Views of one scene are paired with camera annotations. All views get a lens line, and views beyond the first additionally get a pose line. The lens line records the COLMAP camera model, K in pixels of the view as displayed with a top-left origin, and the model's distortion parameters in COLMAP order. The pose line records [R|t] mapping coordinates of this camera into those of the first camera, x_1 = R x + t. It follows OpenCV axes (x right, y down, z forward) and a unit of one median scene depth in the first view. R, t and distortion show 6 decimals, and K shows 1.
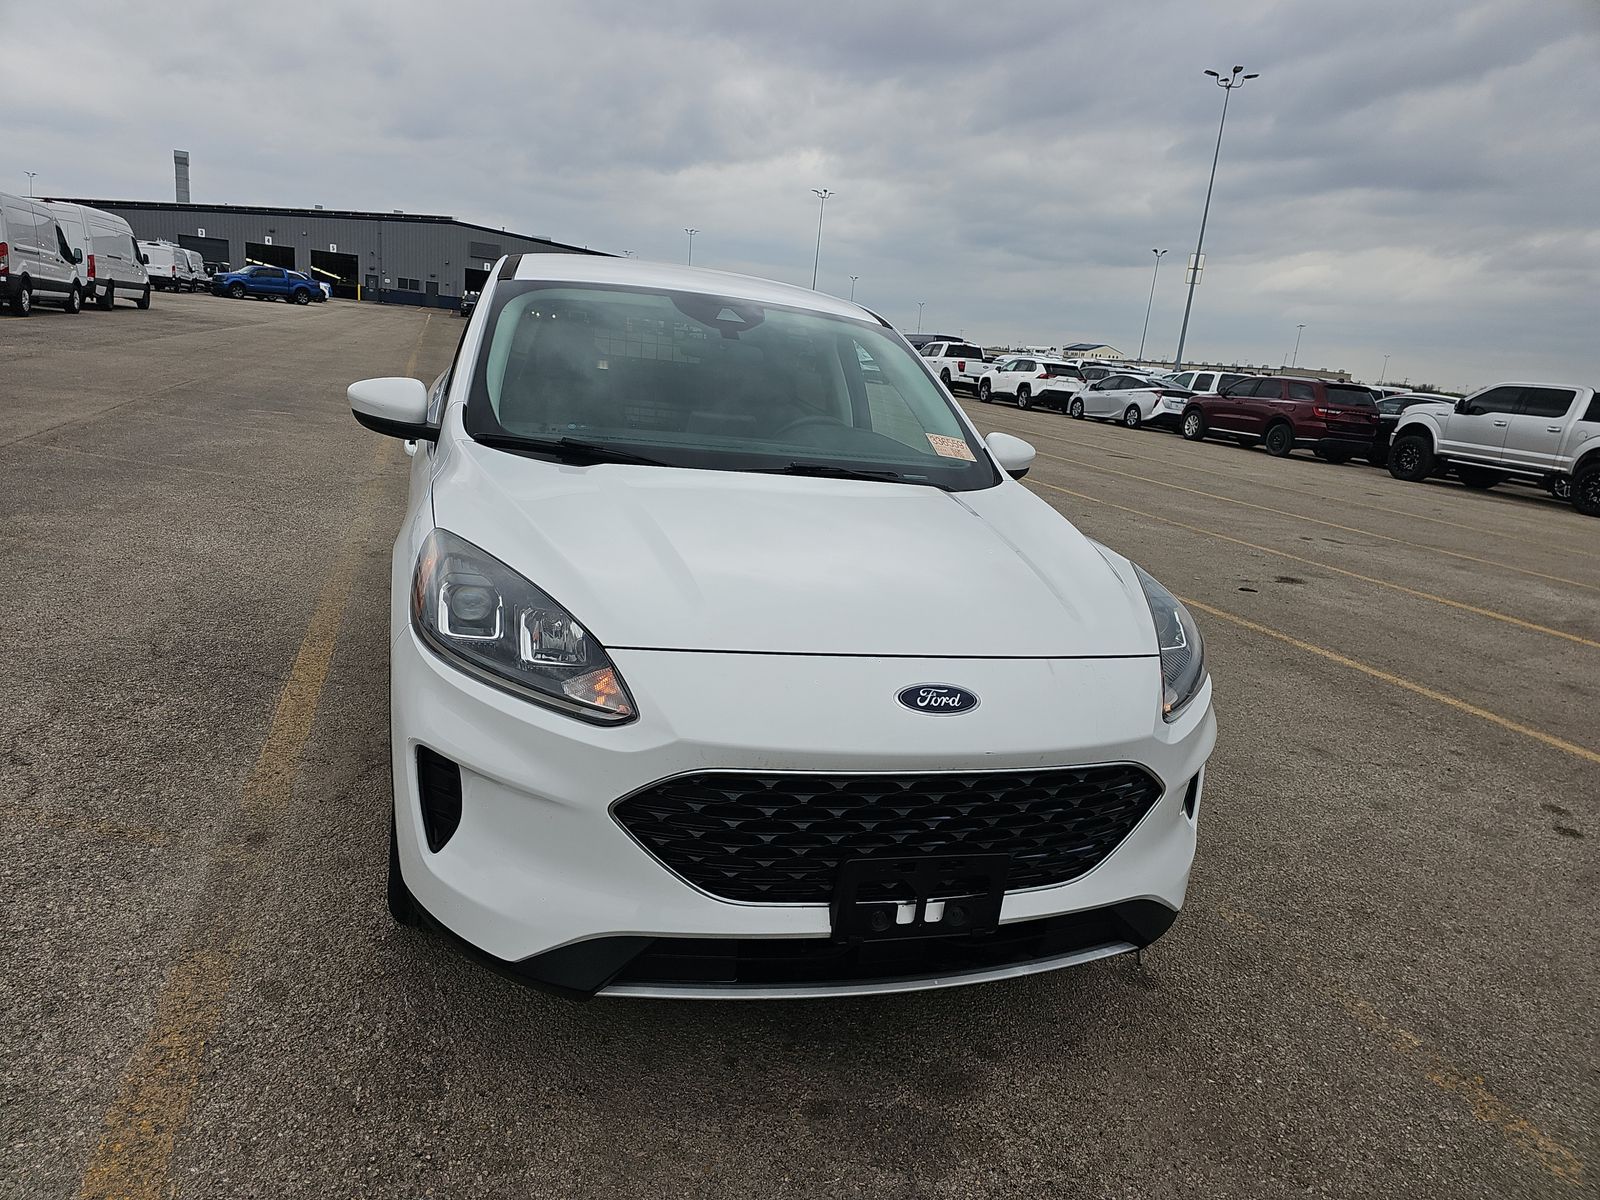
lens RADIAL K [[1100.7, 0, 784.5], [0, 1100.7, 603.0], [0, 0, 1]] dist [0.052069, -0.065429]
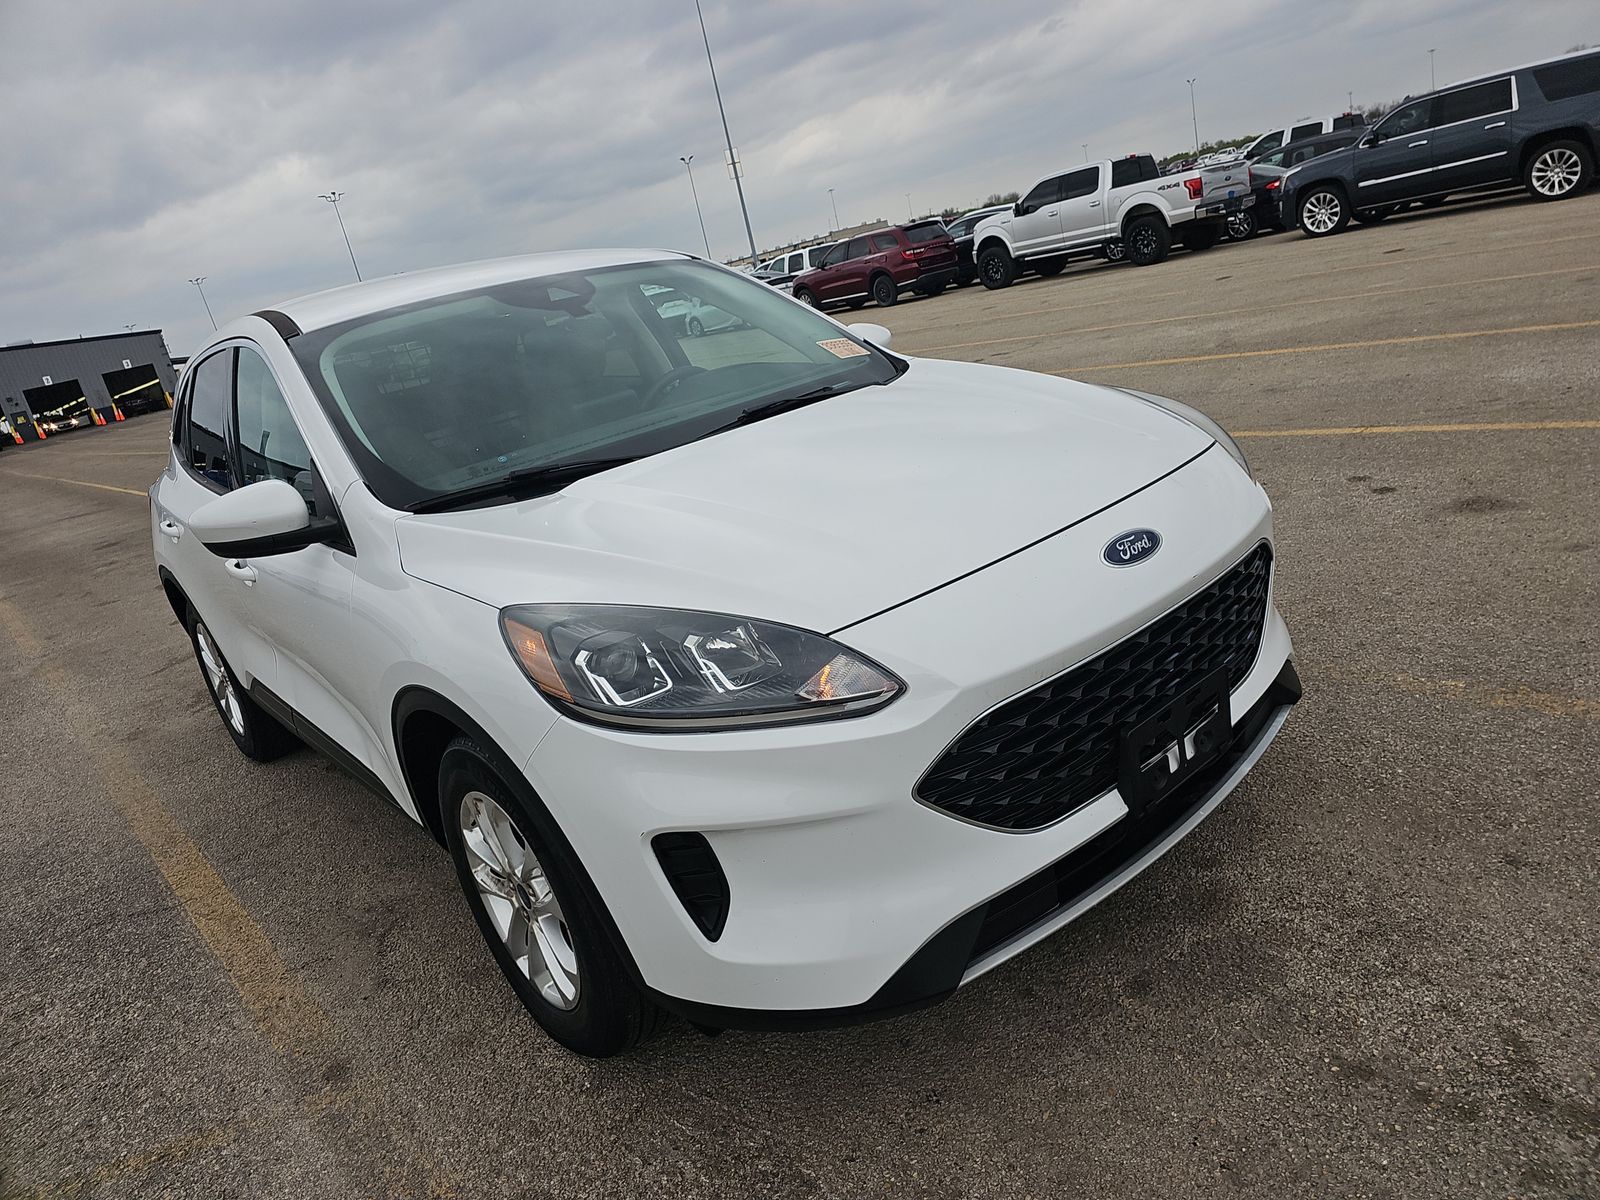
lens RADIAL K [[1100.7, 0, 784.5], [0, 1100.7, 603.0], [0, 0, 1]] dist [0.052069, -0.065429]
pose [[0.864524, -0.397477, 0.307588, -0.094130], [0.385655, 0.917082, 0.101146, -0.017912], [-0.322286, 0.031180, 0.946129, 0.035935]]
